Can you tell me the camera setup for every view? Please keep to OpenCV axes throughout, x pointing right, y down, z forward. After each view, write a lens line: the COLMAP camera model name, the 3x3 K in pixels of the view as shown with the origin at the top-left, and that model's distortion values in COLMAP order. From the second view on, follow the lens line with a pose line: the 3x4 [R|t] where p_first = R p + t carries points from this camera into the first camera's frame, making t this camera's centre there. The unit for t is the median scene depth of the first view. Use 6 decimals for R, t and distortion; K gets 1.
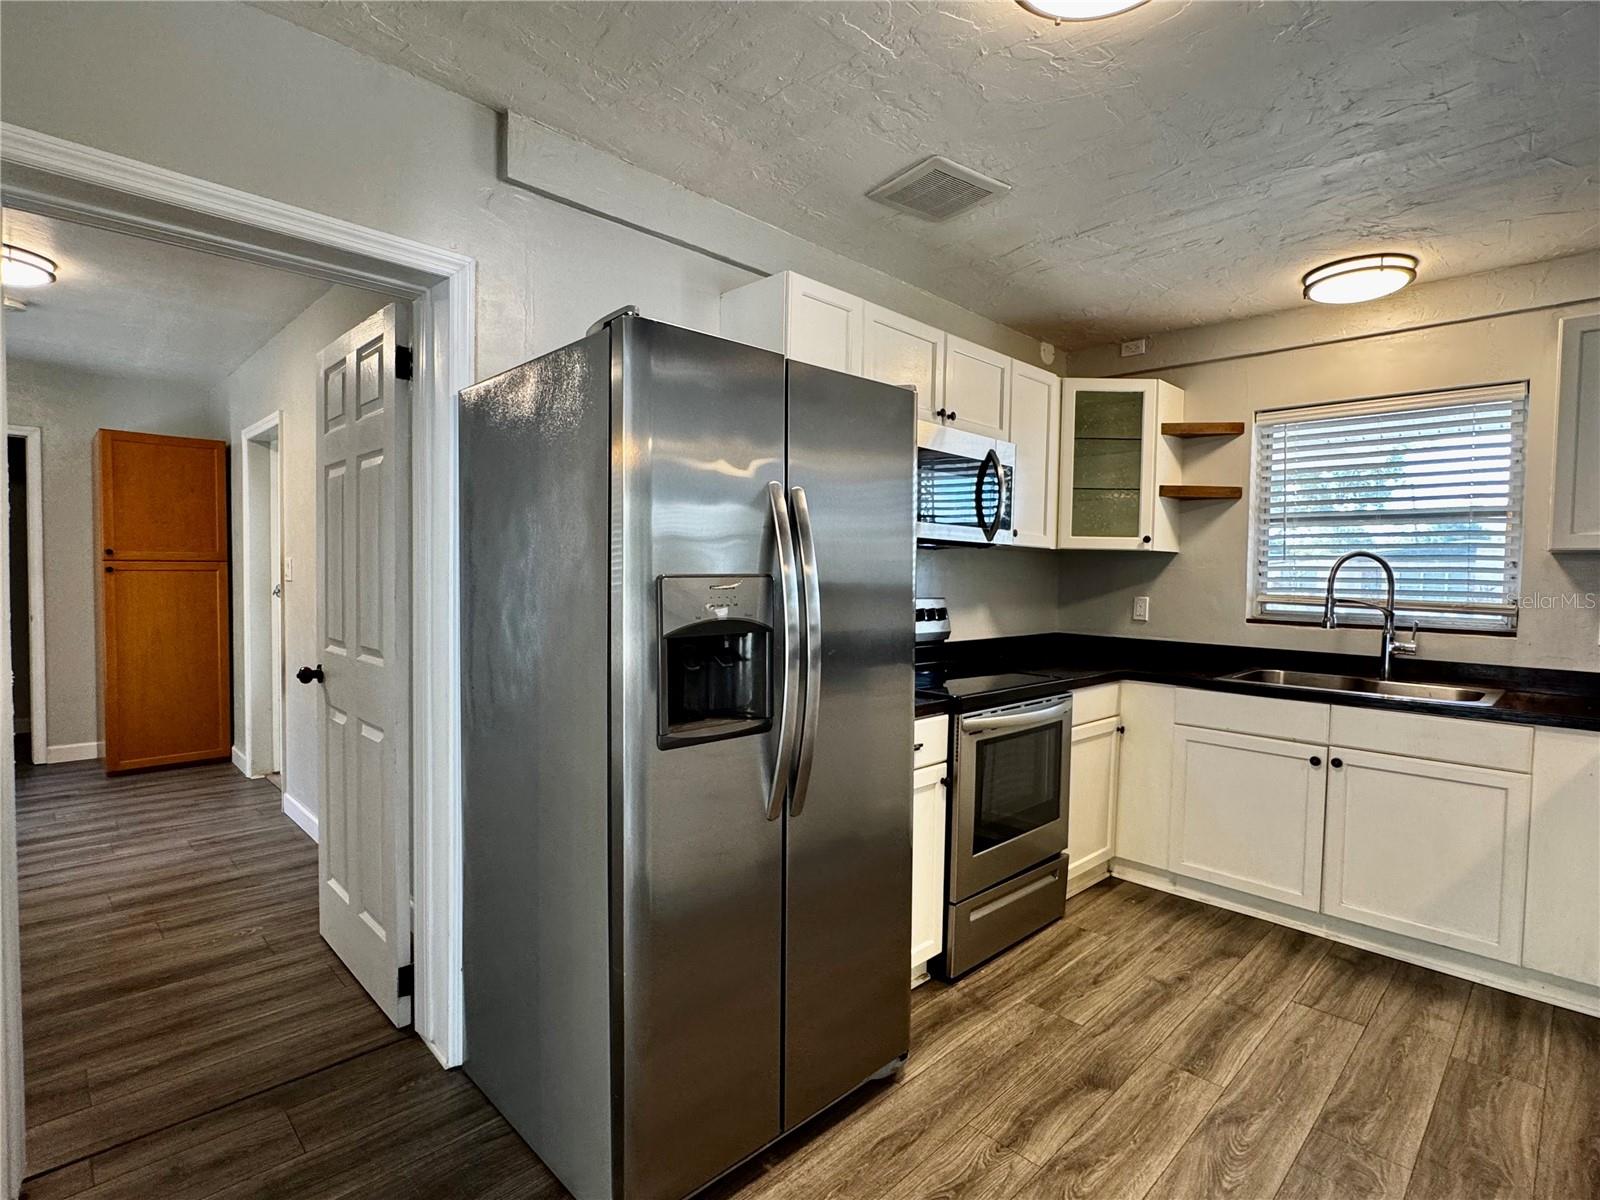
lens RADIAL K [[795.4, 0, 798.2], [0, 795.4, 601.7], [0, 0, 1]] dist [-0.001054, -0.000299]
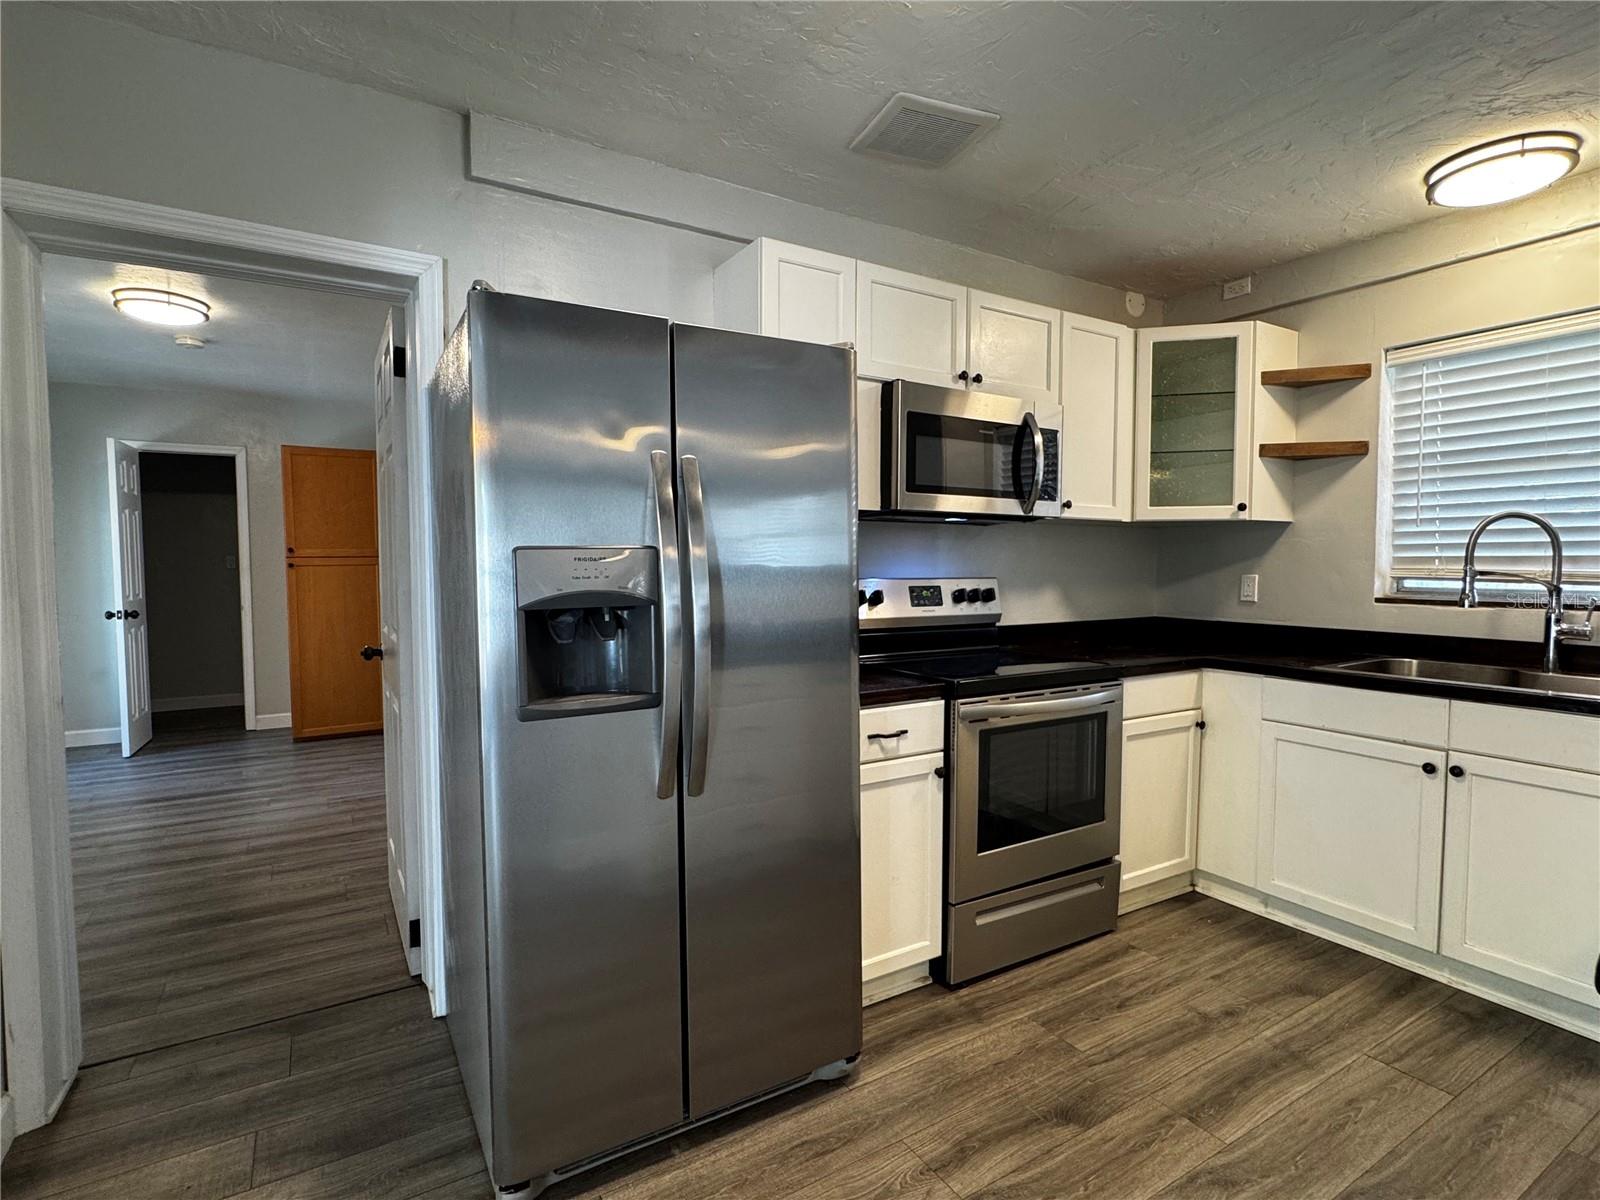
lens RADIAL K [[795.4, 0, 798.2], [0, 795.4, 601.7], [0, 0, 1]] dist [-0.001054, -0.000299]
pose [[0.972874, -0.006813, -0.231234, 0.214968], [0.009214, 0.999914, 0.009308, 0.015441], [0.231151, -0.011186, 0.972854, 0.055849]]
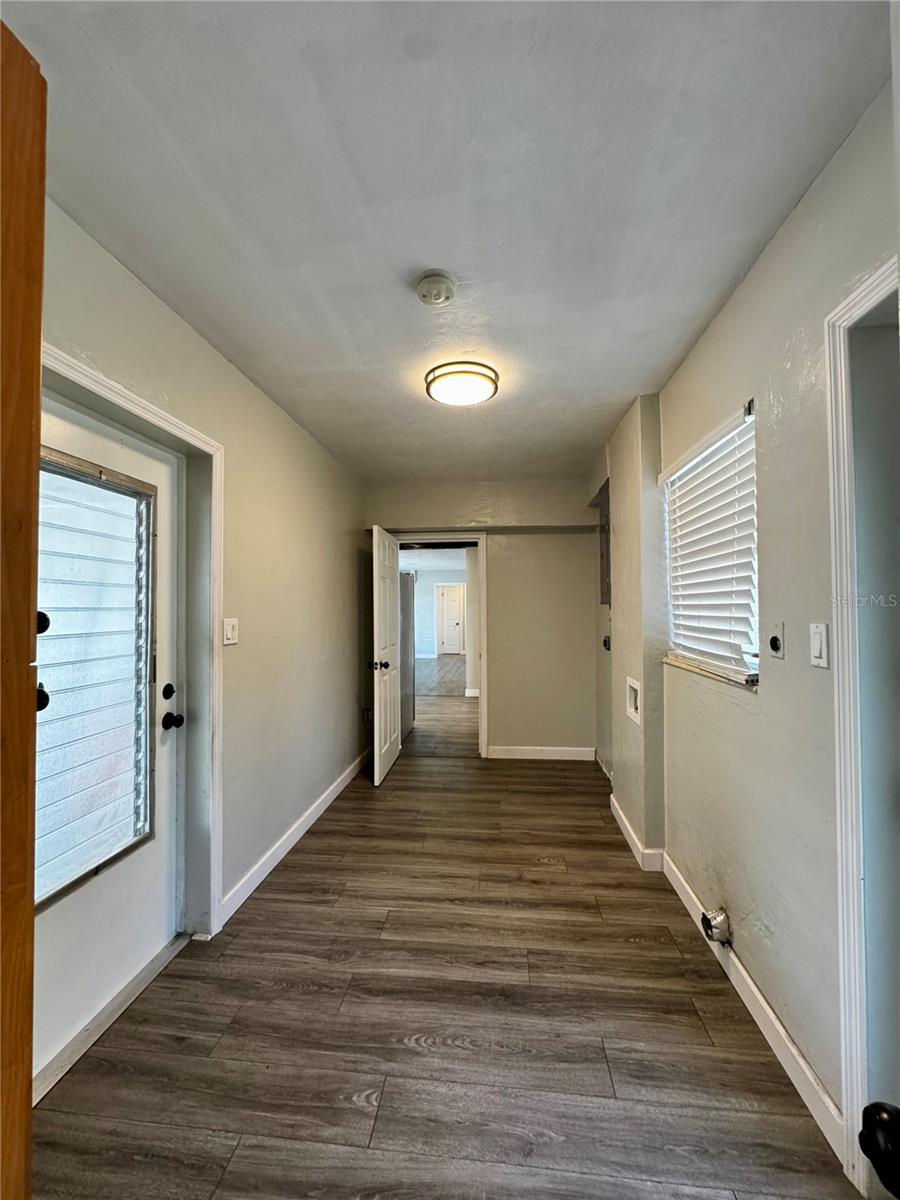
lens RADIAL K [[483.4, 0, 450.0], [0, 483.4, 600.0], [0, 0, 1]] dist [-0.000056, -0.000006]
pose [[-0.630496, 0.002138, 0.776189, -1.766299], [0.026330, 0.999480, 0.018634, -0.115634], [-0.775746, 0.032186, -0.630224, 1.669933]]
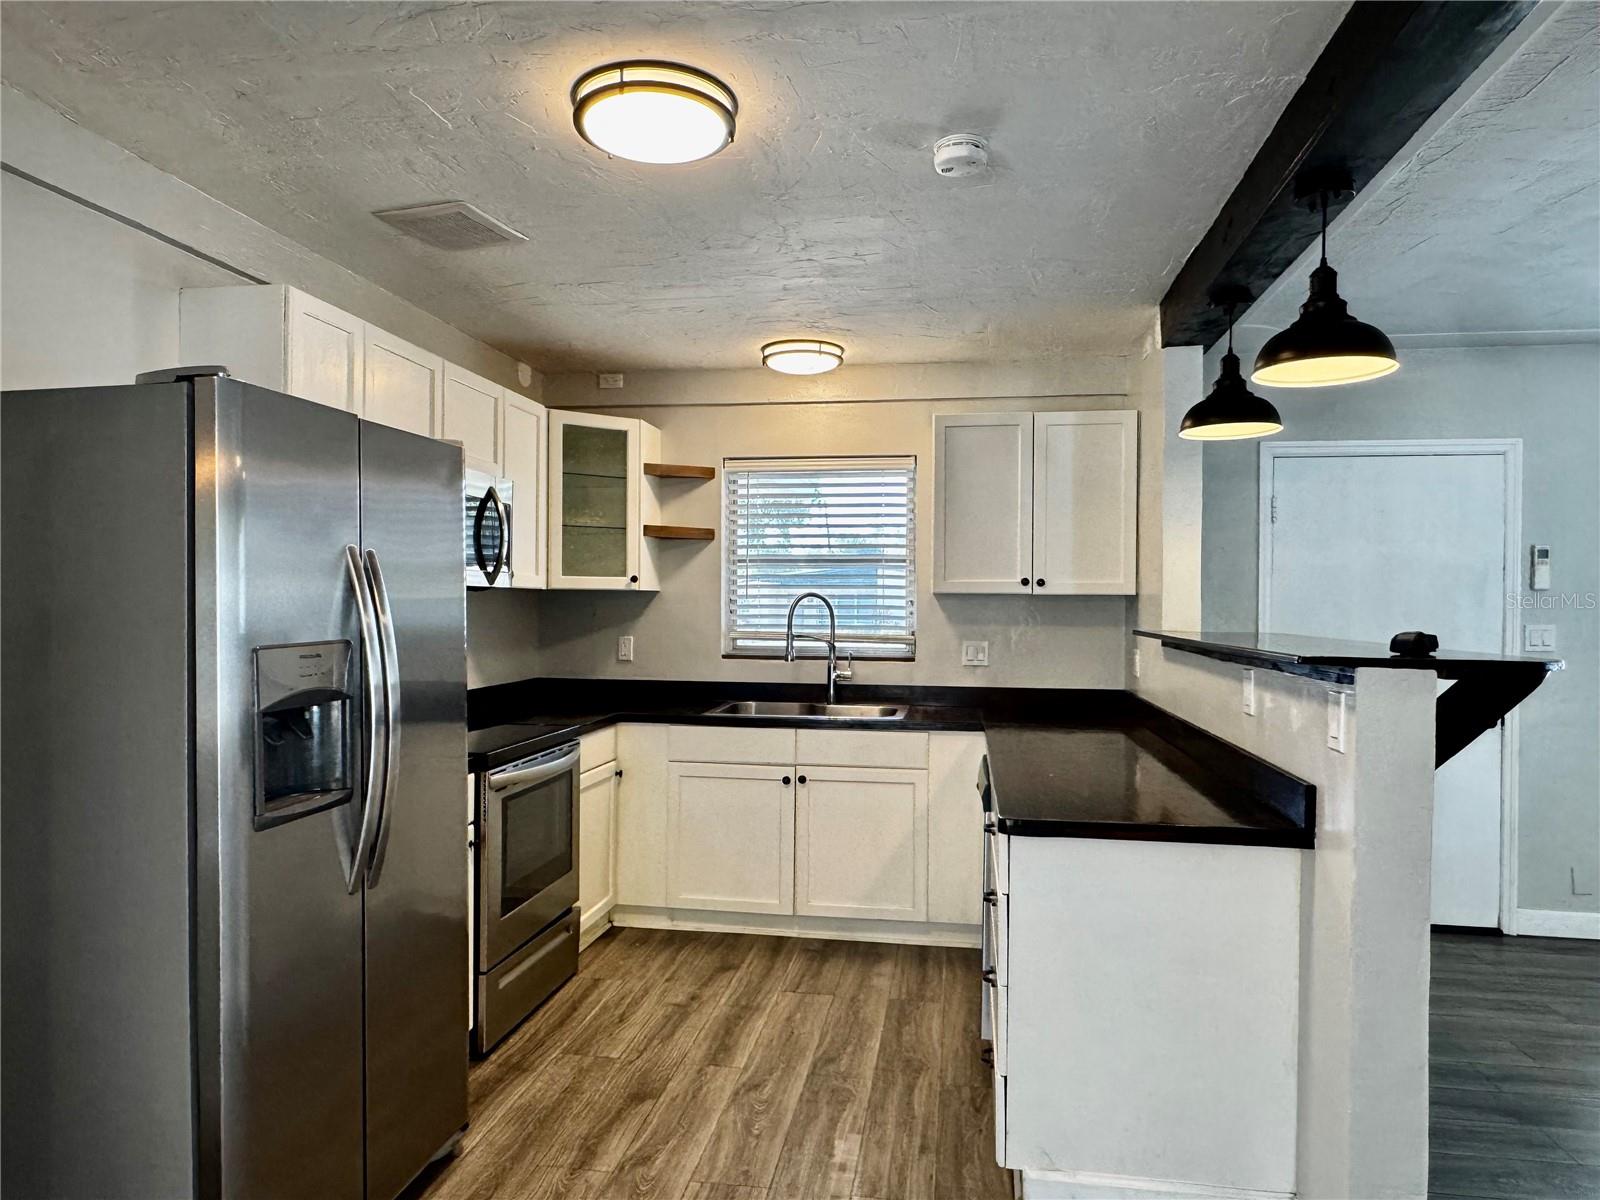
lens RADIAL K [[1032.5, 0, 801.0], [0, 1032.5, 603.5], [0, 0, 1]] dist [-0.000289, 0.000609]
pose [[0.806405, -0.013841, 0.591201, -0.200014], [0.030551, 0.999366, -0.018275, -0.023191], [-0.590573, 0.032799, 0.806317, -0.206404]]
